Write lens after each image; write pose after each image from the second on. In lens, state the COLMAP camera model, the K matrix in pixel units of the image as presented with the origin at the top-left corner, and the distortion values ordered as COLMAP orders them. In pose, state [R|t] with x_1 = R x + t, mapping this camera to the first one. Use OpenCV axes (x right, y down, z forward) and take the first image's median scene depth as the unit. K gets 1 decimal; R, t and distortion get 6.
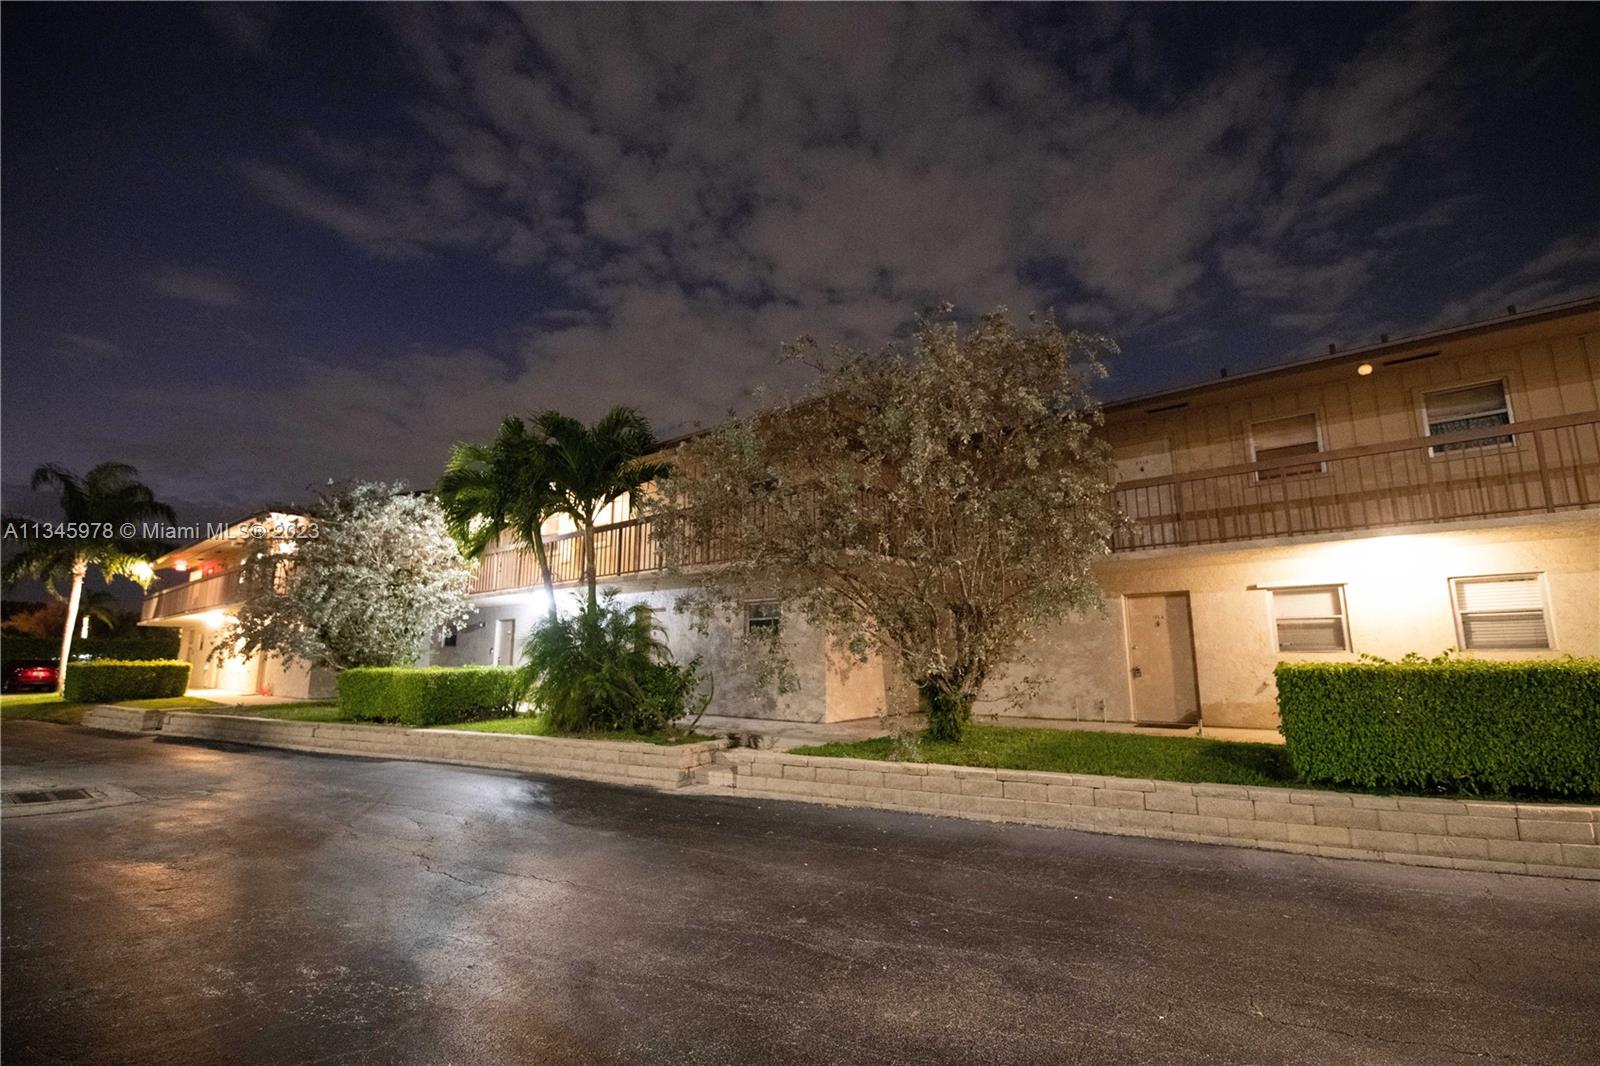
lens RADIAL K [[747.6, 0, 761.7], [0, 747.6, 508.7], [0, 0, 1]] dist [0.001809, -0.010741]
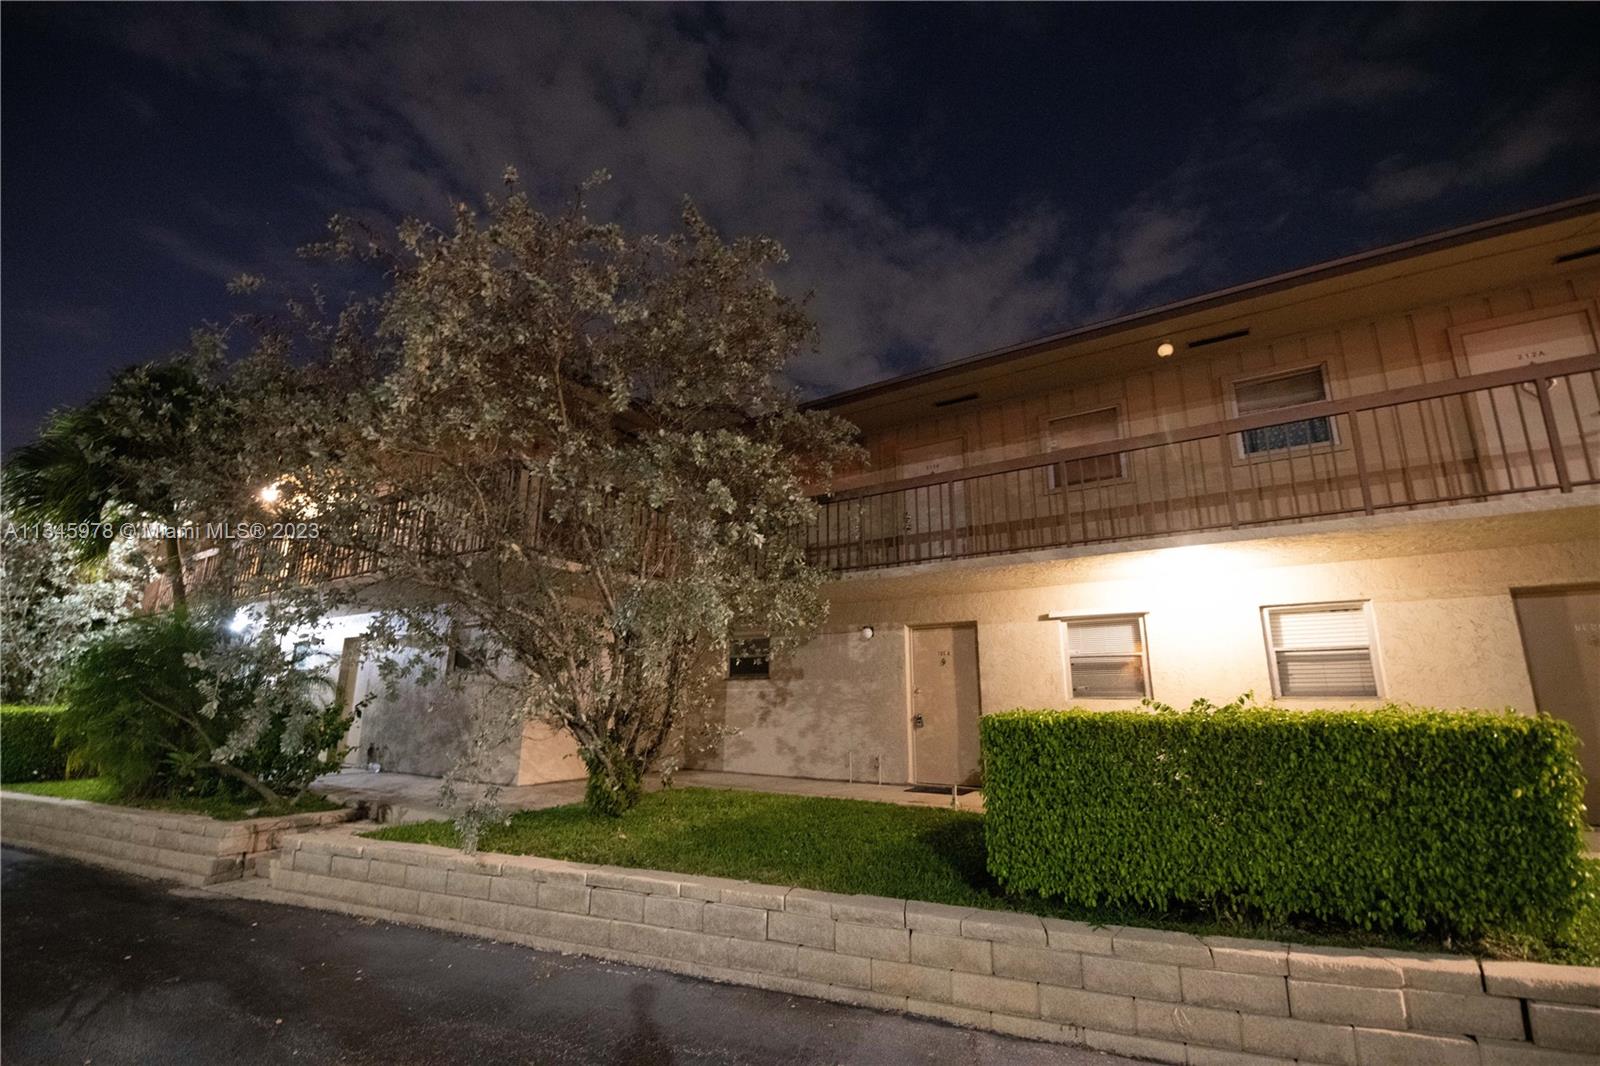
lens RADIAL K [[747.6, 0, 761.7], [0, 747.6, 508.7], [0, 0, 1]] dist [0.001809, -0.010741]
pose [[0.994752, 0.036343, 0.095648, 0.349692], [-0.030537, 0.997641, -0.061475, 0.061296], [-0.097657, 0.058232, 0.993515, 0.279257]]
